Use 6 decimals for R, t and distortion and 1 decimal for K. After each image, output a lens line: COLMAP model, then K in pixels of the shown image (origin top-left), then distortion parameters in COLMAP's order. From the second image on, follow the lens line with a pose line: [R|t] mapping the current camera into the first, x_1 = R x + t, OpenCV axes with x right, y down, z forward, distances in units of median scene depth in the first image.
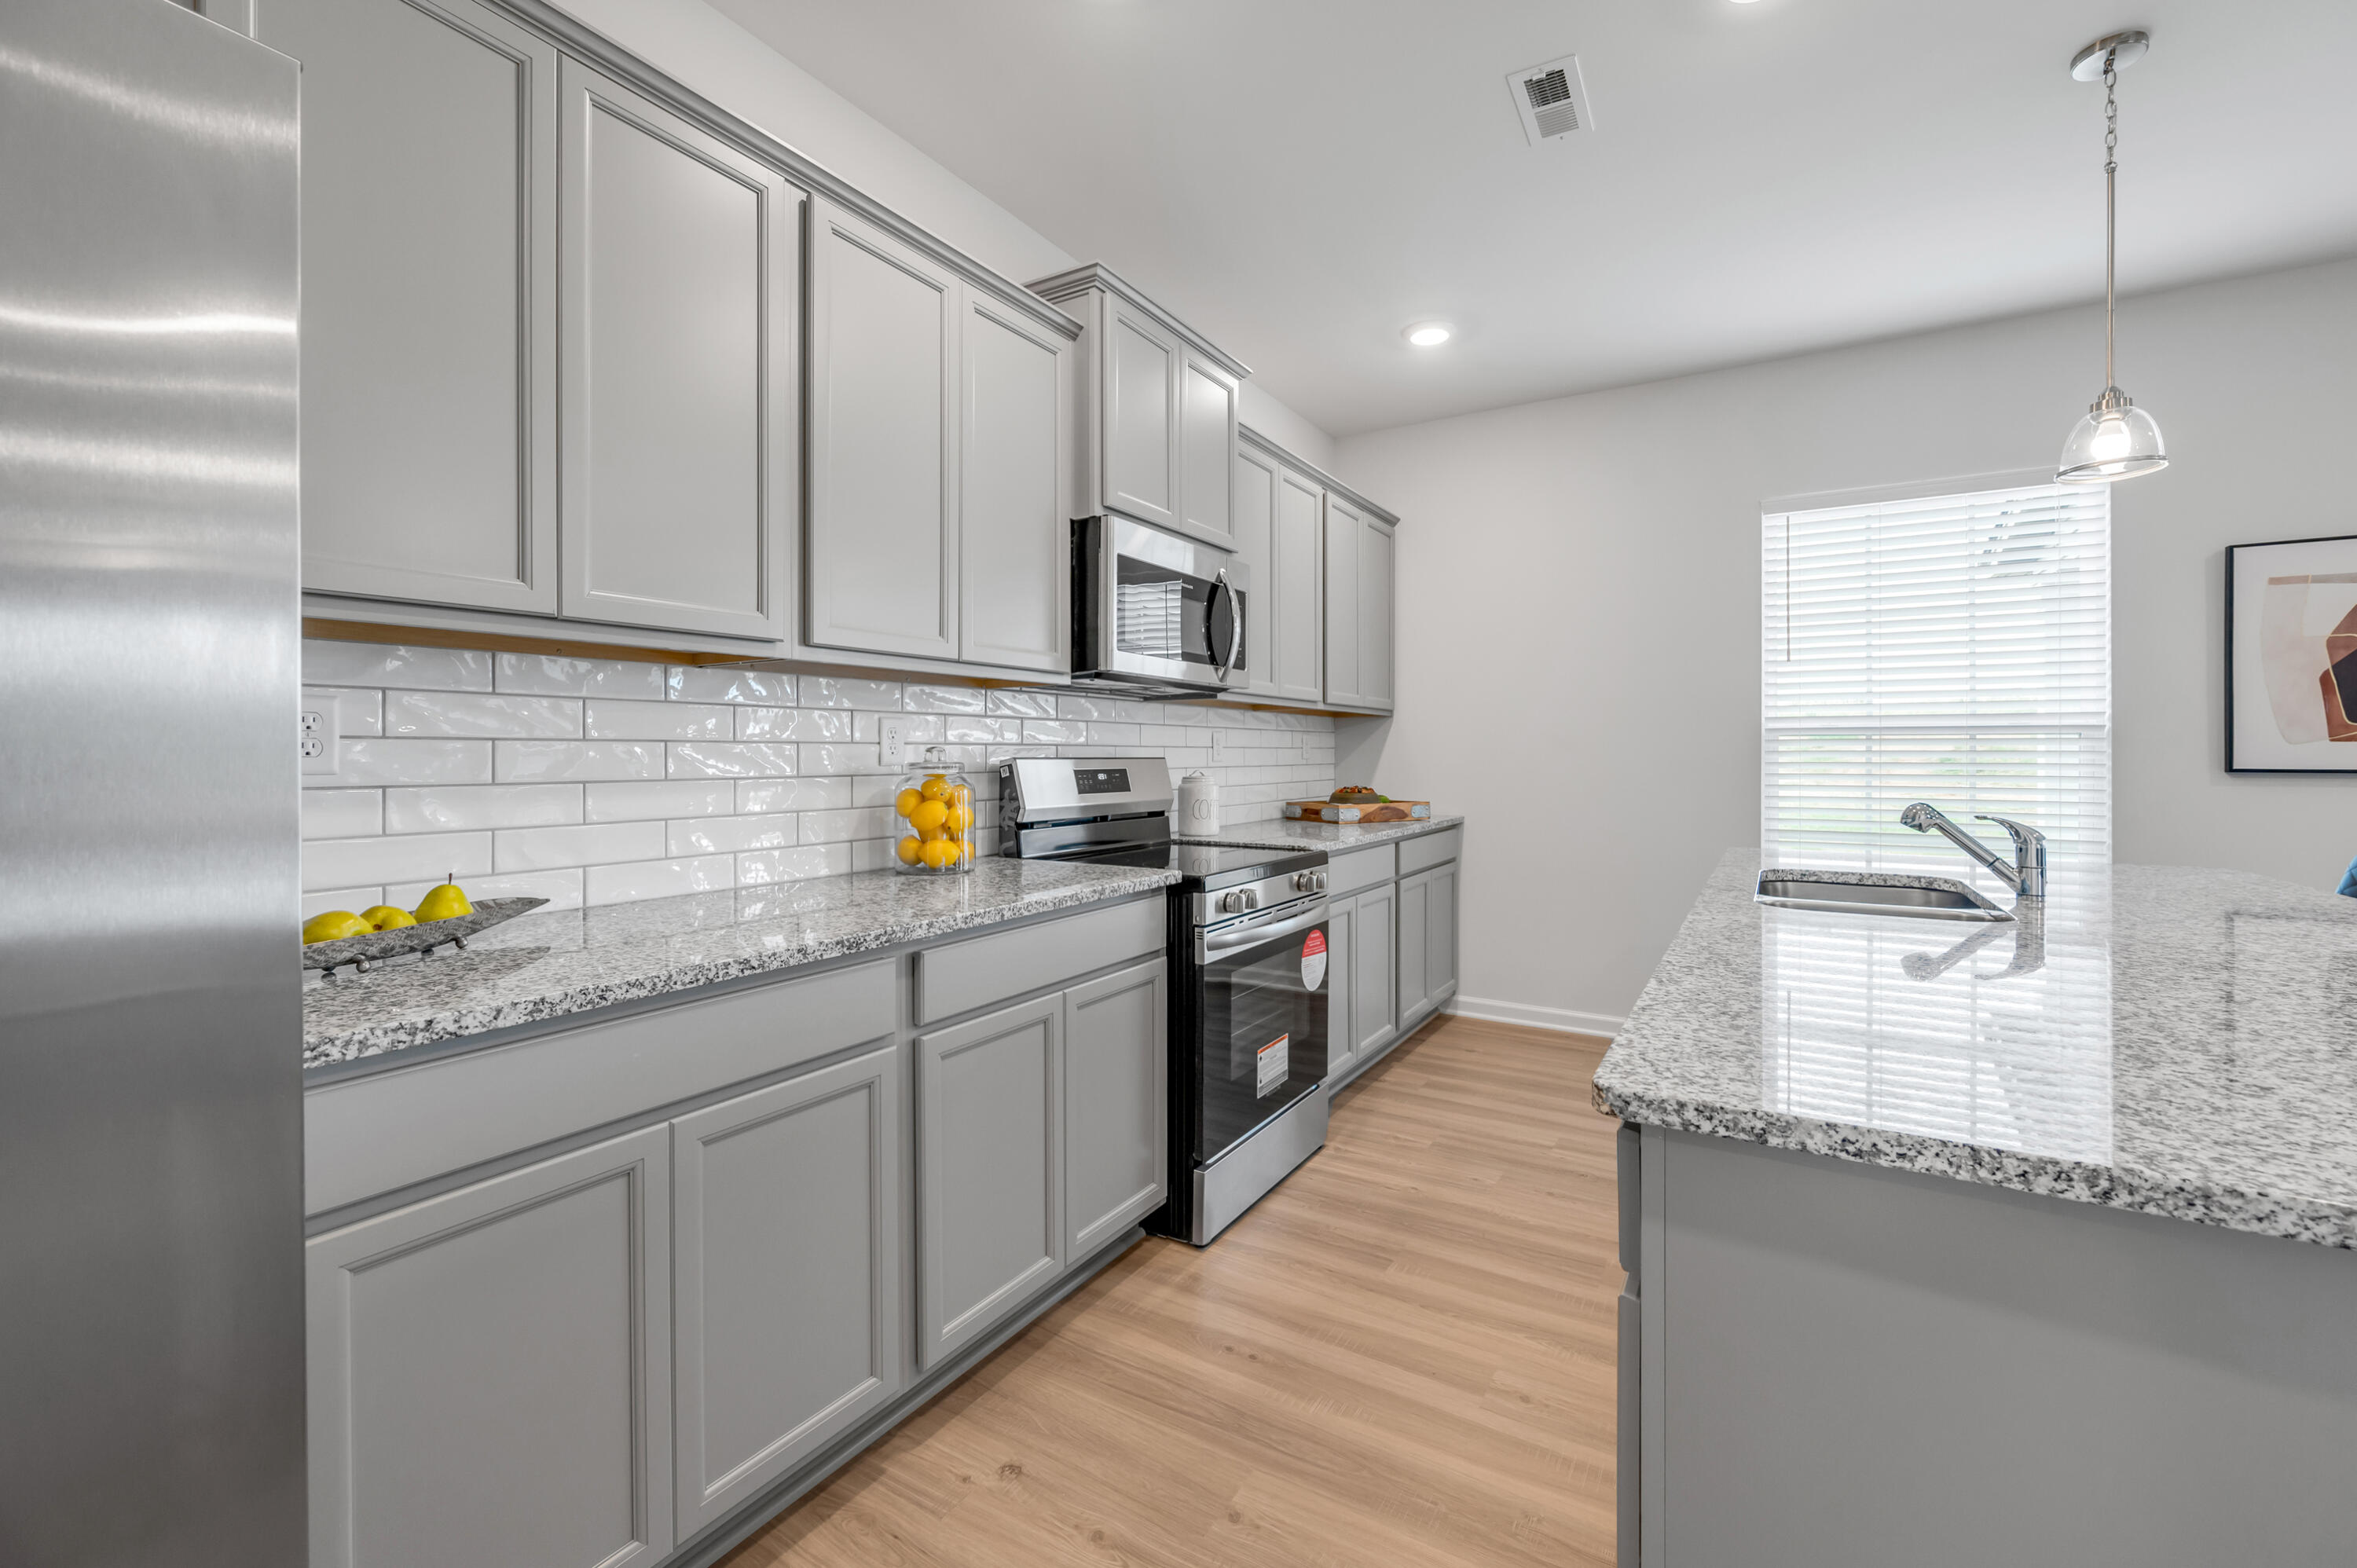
lens RADIAL K [[964.6, 0, 1186.7], [0, 964.6, 751.4], [0, 0, 1]] dist [-0.005710, 0.001376]
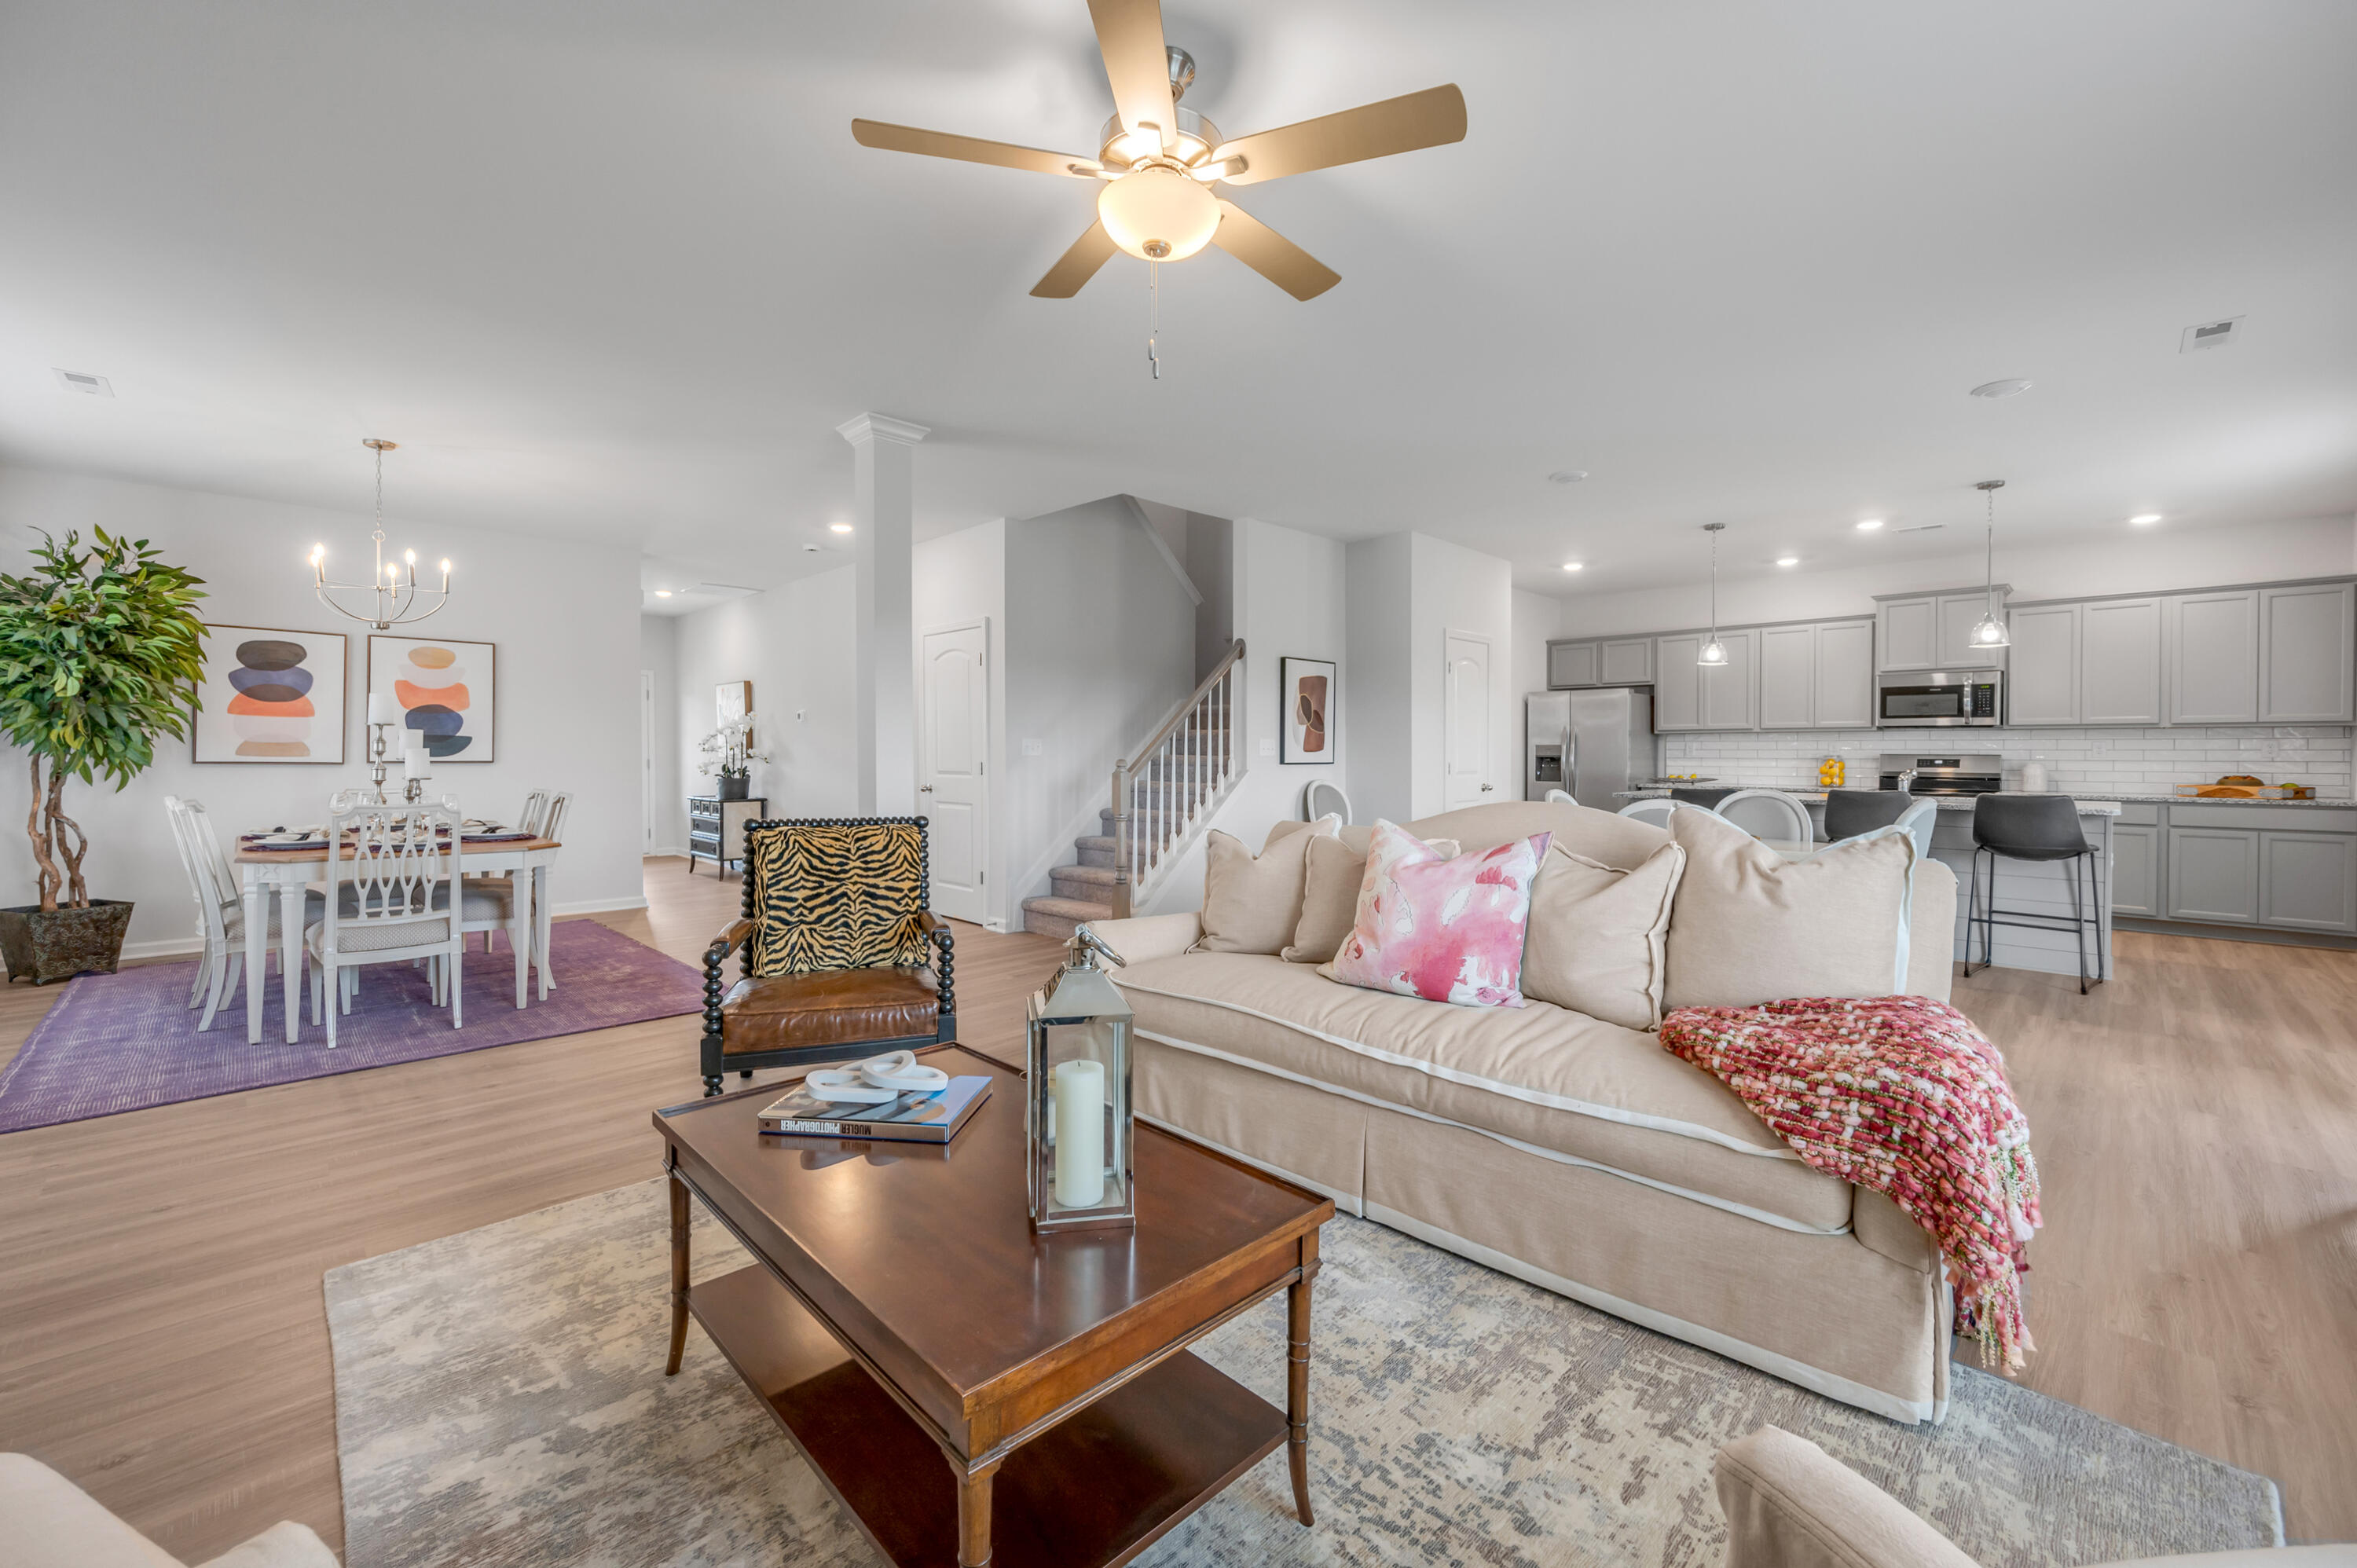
lens RADIAL K [[964.6, 0, 1161.4], [0, 964.6, 764.2], [0, 0, 1]] dist [-0.005710, 0.001376]
pose [[-0.244302, 0.012077, -0.969624, 2.998189], [-0.001288, 0.999918, 0.012779, 0.001856], [0.969698, 0.004371, -0.244266, -0.403675]]
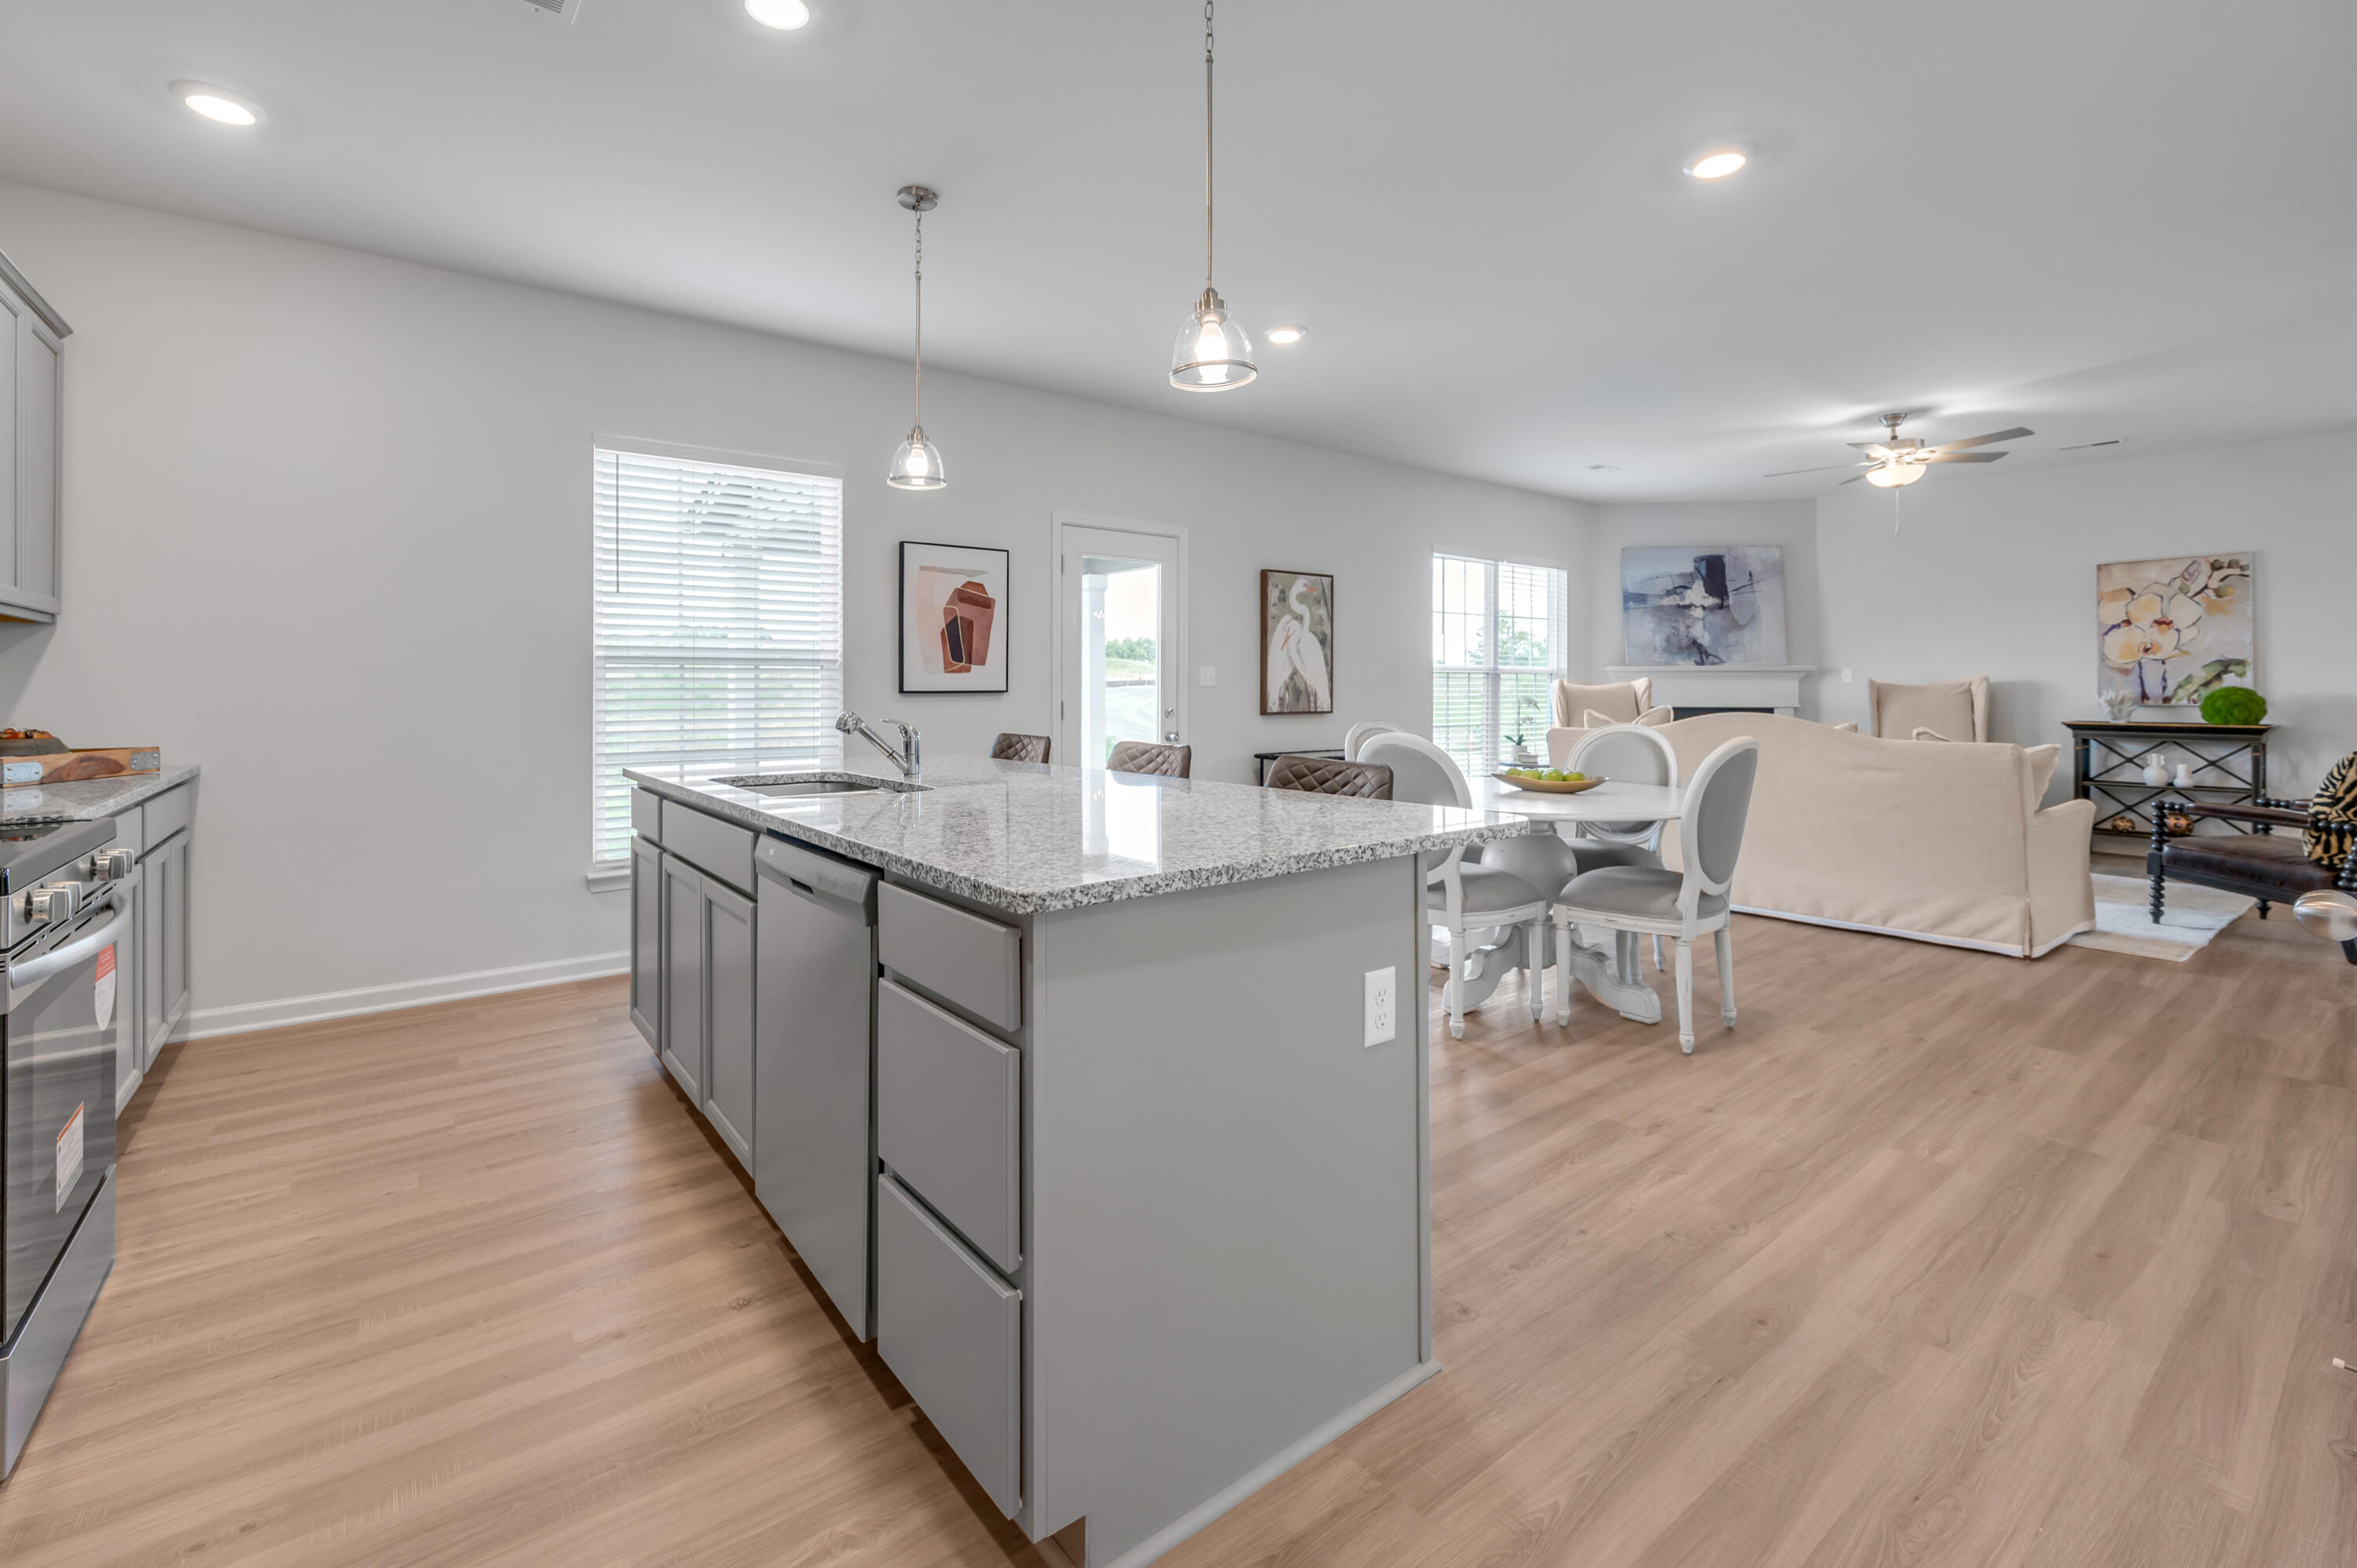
lens RADIAL K [[1002.1, 0, 1142.4], [0, 1002.1, 684.2], [0, 0, 1]] dist [-0.007493, 0.000461]
pose [[0.374733, 0.001263, 0.927132, -0.230414], [0.001584, 0.999997, -0.002003, 0.012581], [-0.927131, 0.002219, 0.374730, 0.081484]]
